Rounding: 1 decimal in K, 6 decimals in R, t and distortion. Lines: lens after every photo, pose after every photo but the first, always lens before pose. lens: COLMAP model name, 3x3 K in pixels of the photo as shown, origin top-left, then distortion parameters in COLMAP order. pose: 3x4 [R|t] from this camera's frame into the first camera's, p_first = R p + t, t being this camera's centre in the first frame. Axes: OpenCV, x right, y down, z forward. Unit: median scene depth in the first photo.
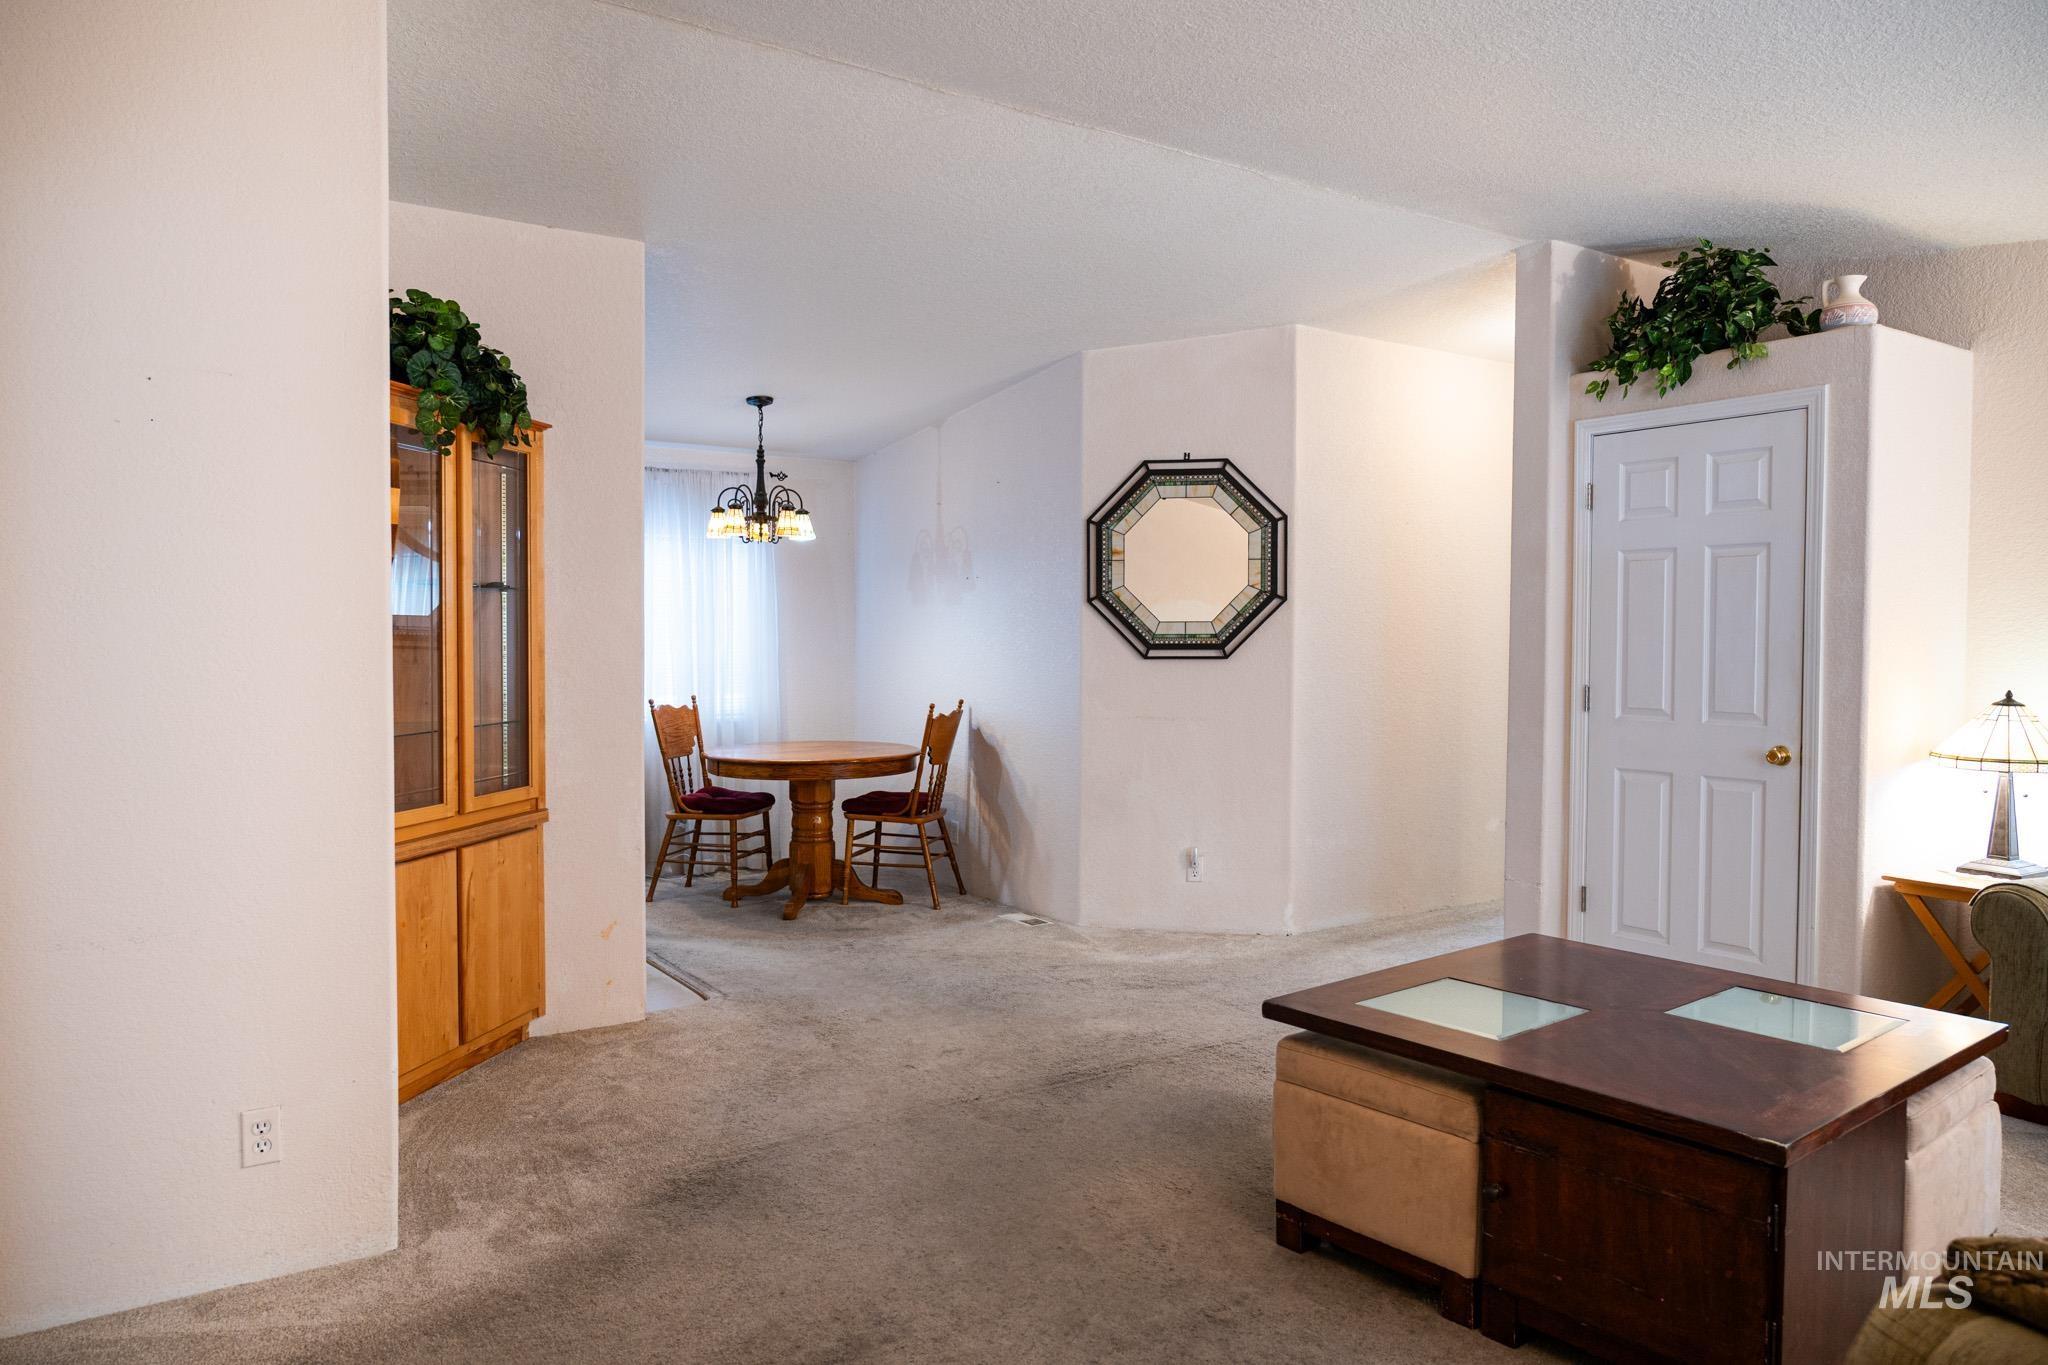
lens RADIAL K [[1346.3, 0, 1024.0], [0, 1346.3, 682.5], [0, 0, 1]] dist [-0.003153, -0.000381]
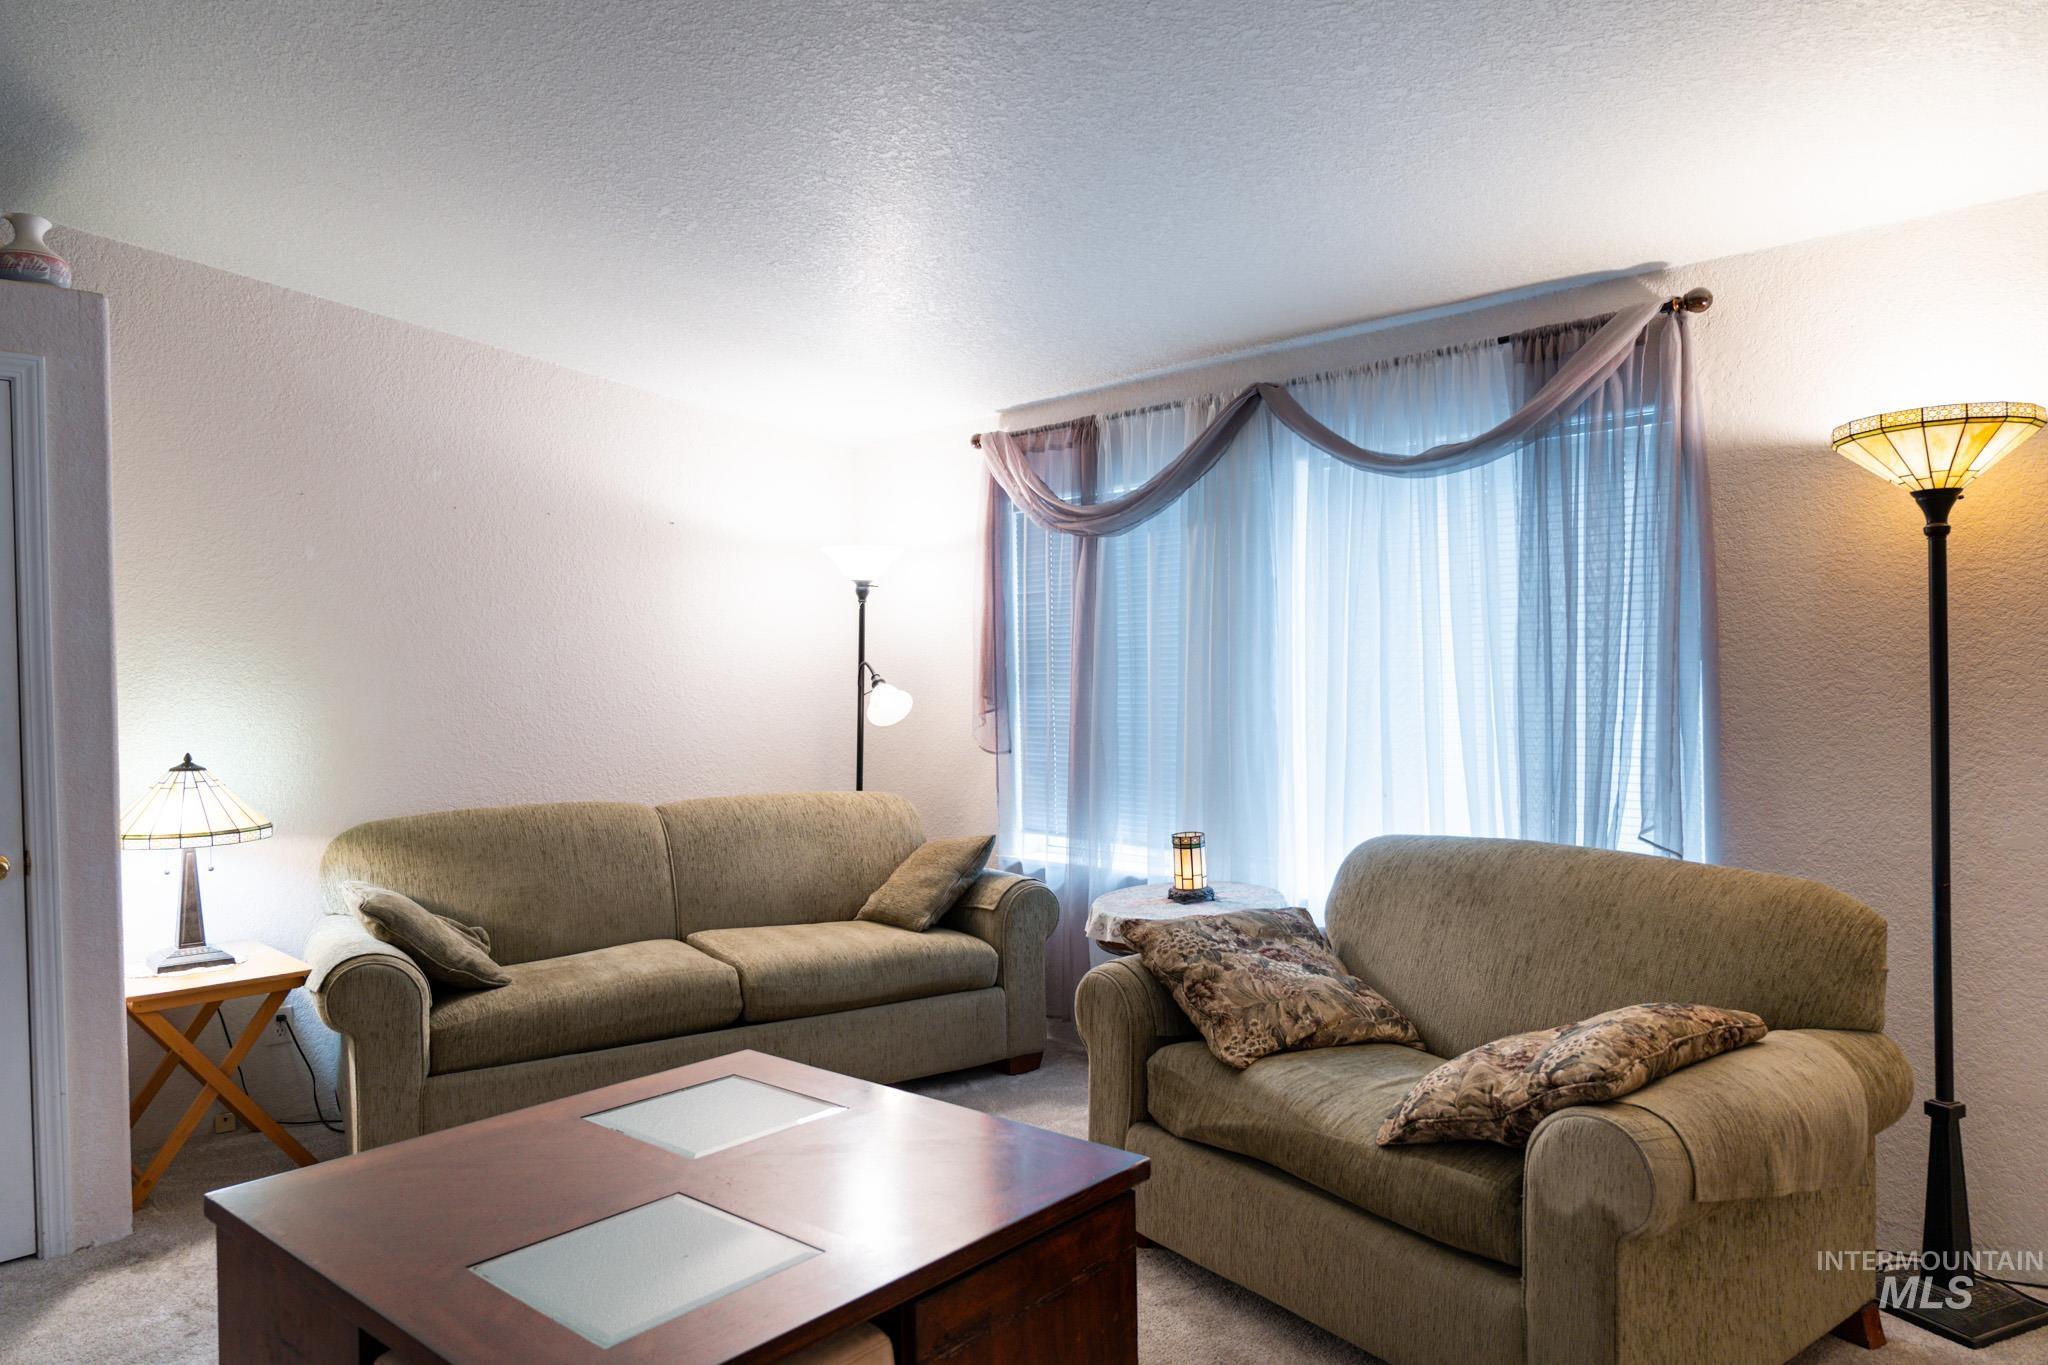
lens RADIAL K [[1346.3, 0, 1024.0], [0, 1346.3, 682.5], [0, 0, 1]] dist [-0.003153, -0.000381]
pose [[-0.189297, -0.013151, 0.981832, -0.232520], [0.047860, 0.998598, 0.022603, -0.034002], [-0.980753, 0.051269, -0.188402, 0.624746]]
